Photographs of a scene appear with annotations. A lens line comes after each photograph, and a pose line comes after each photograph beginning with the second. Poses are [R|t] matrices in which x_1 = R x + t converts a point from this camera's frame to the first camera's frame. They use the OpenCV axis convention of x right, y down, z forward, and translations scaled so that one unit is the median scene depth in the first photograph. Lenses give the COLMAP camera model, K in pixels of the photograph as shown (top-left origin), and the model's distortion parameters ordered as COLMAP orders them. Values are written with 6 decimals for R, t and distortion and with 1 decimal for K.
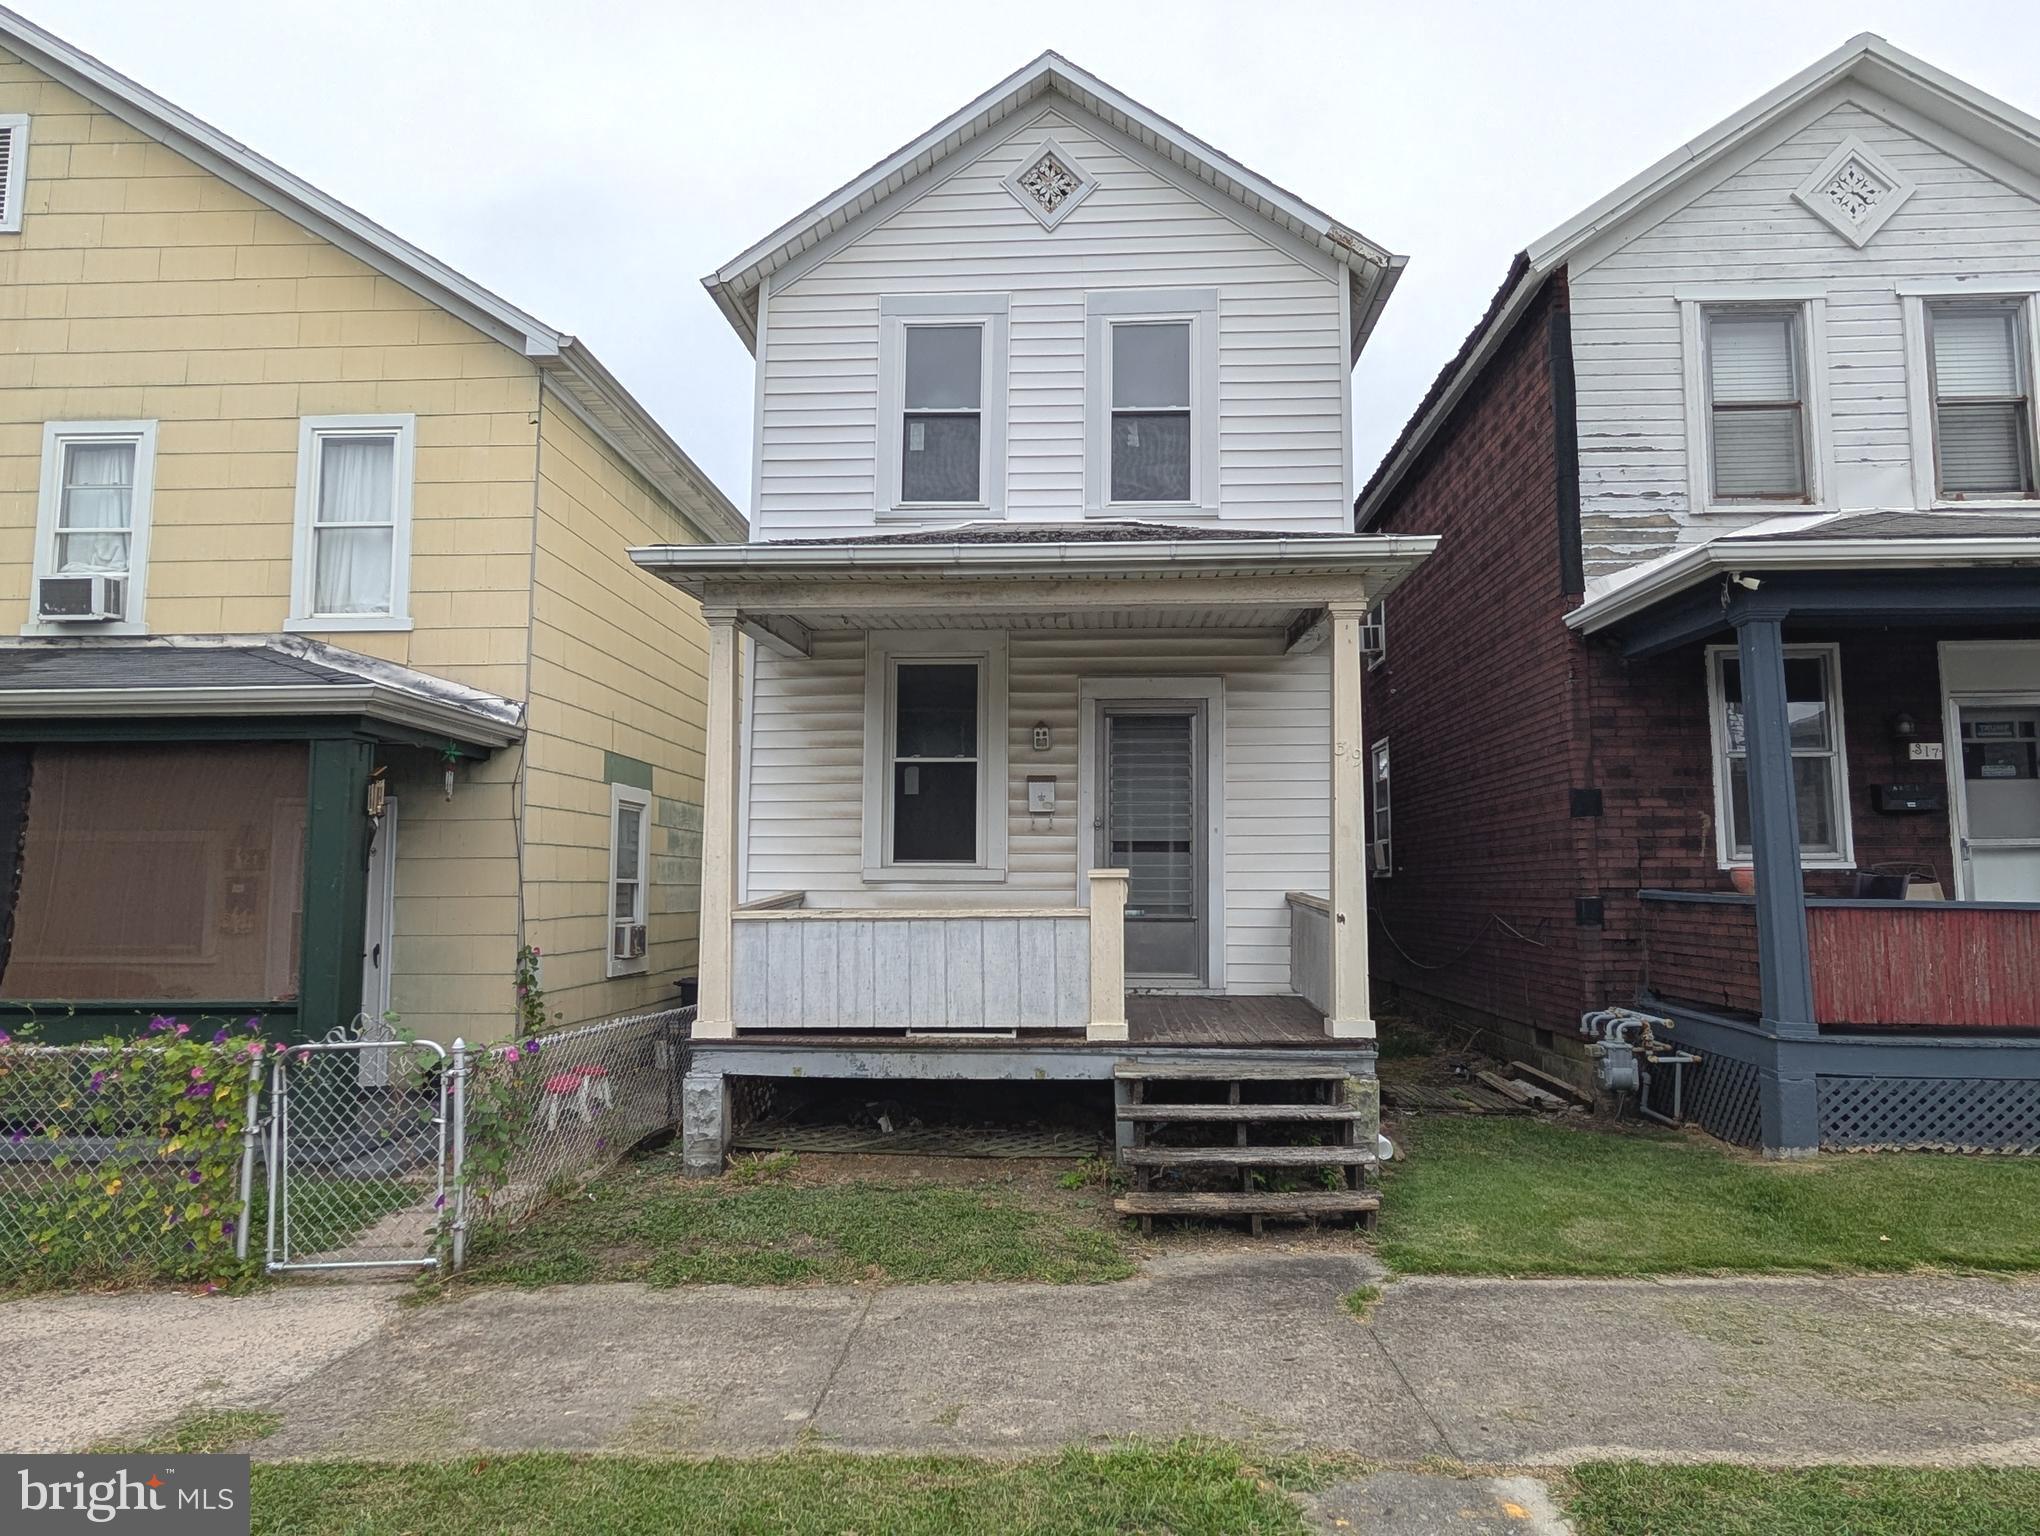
lens RADIAL K [[1350.5, 0, 1005.1], [0, 1350.5, 765.7], [0, 0, 1]] dist [-0.003281, 0.007803]
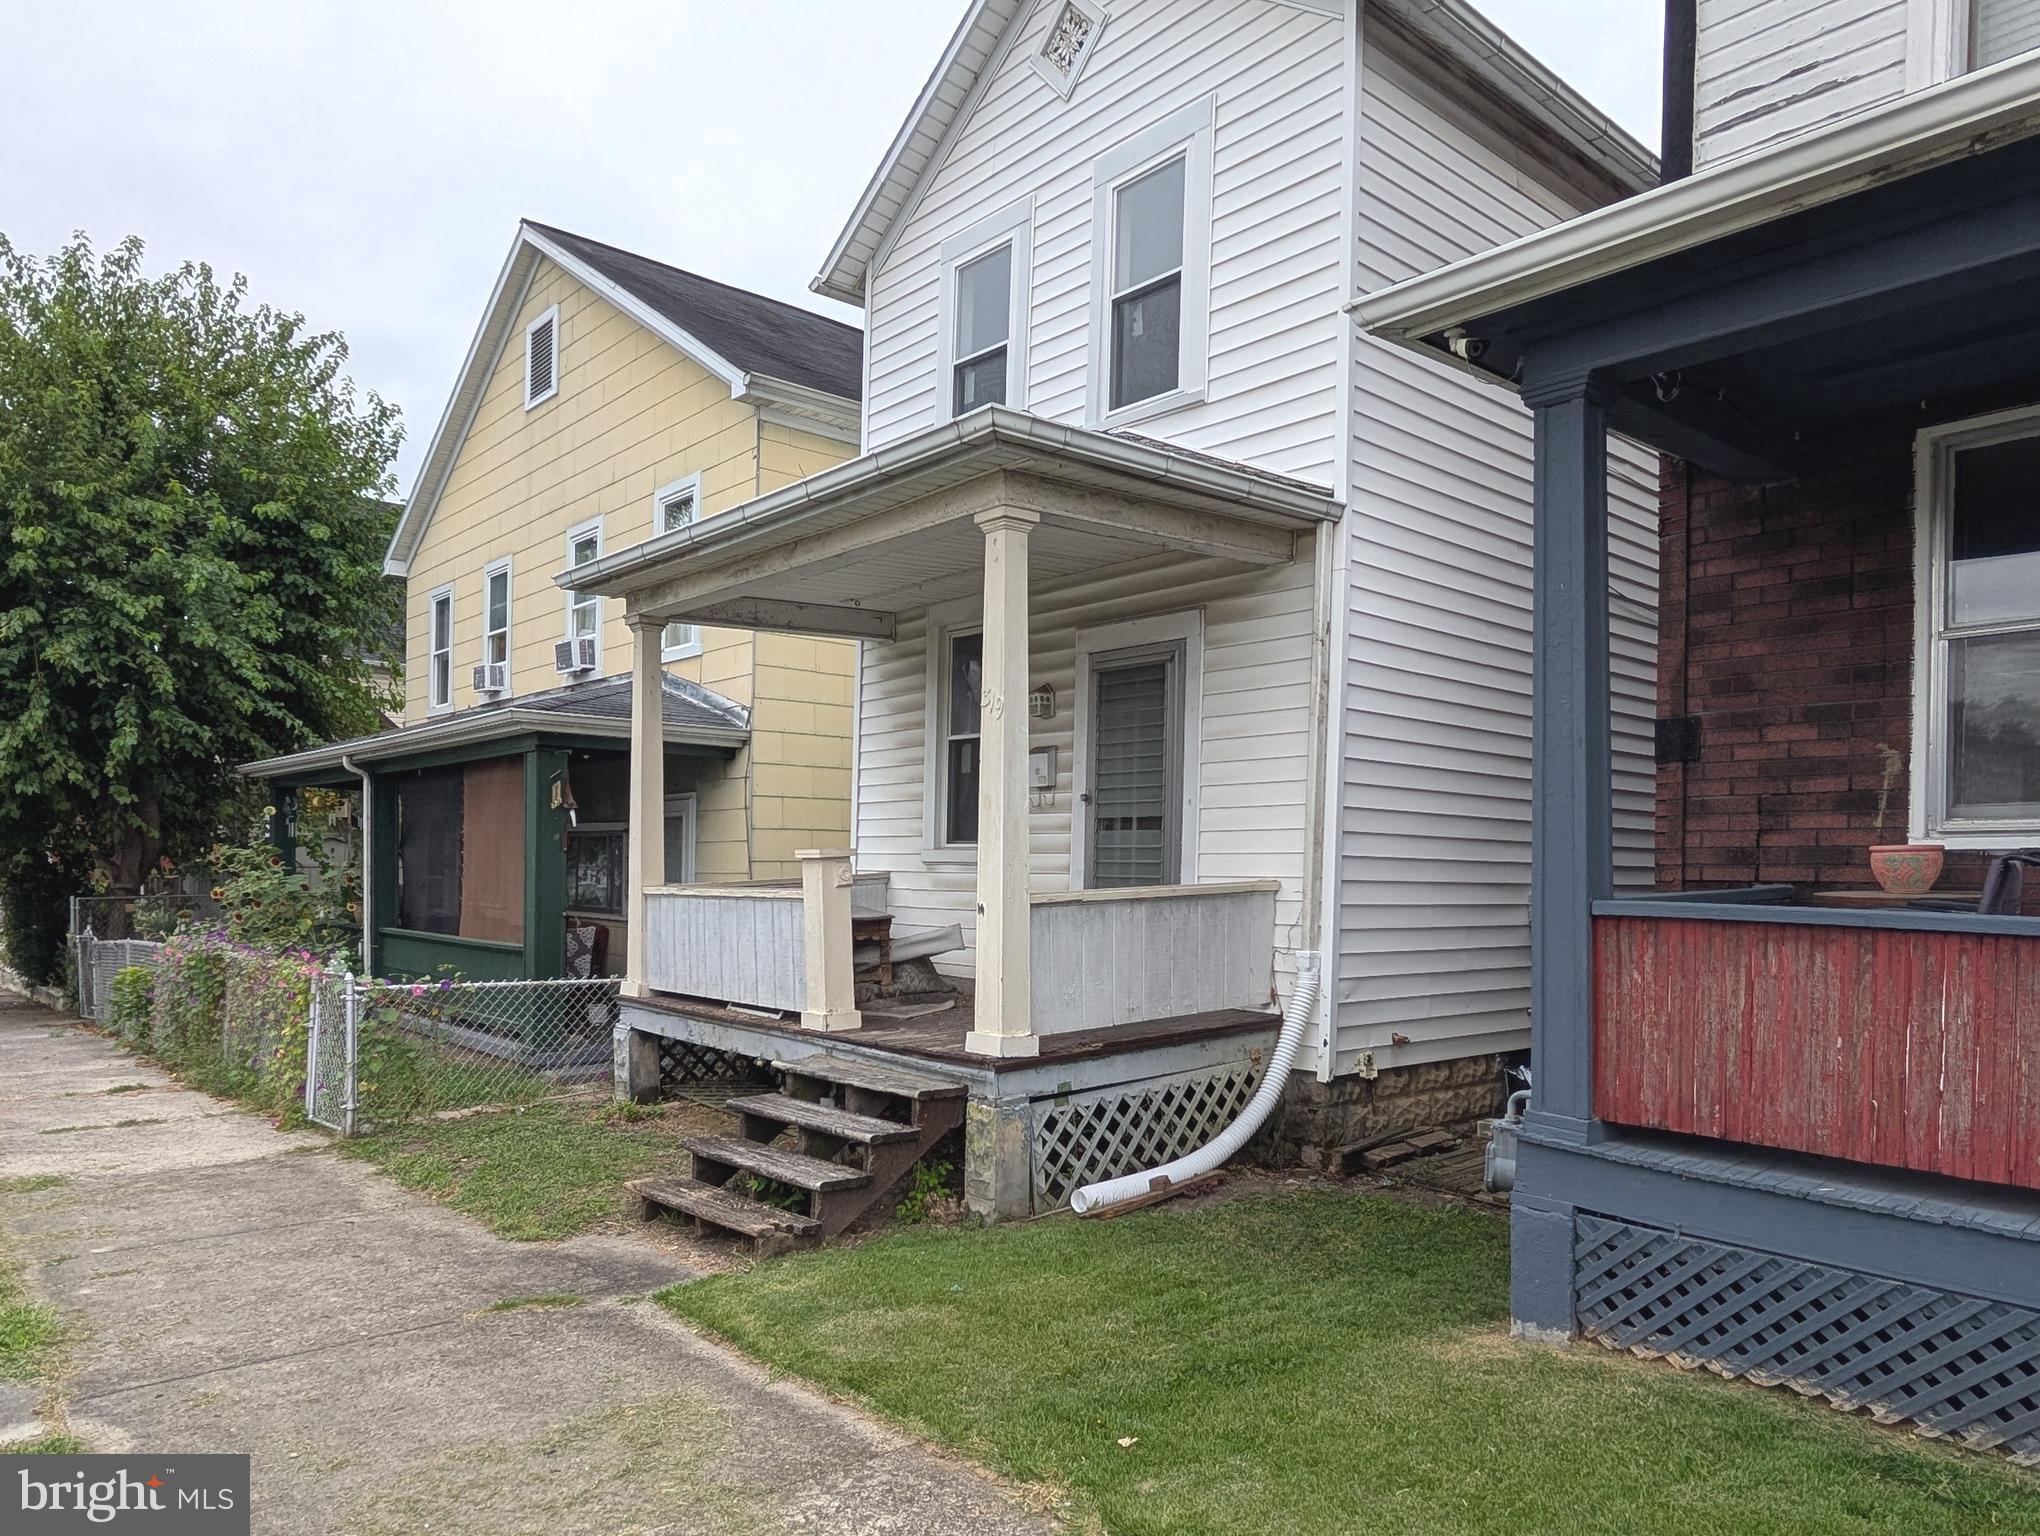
lens RADIAL K [[1350.5, 0, 956.7], [0, 1350.5, 896.4], [0, 0, 1]] dist [-0.003281, 0.007803]
pose [[0.687365, 0.024082, -0.725913, 0.654160], [0.054163, 0.994968, 0.084295, 0.028468], [0.724290, -0.097259, 0.682602, 0.343136]]
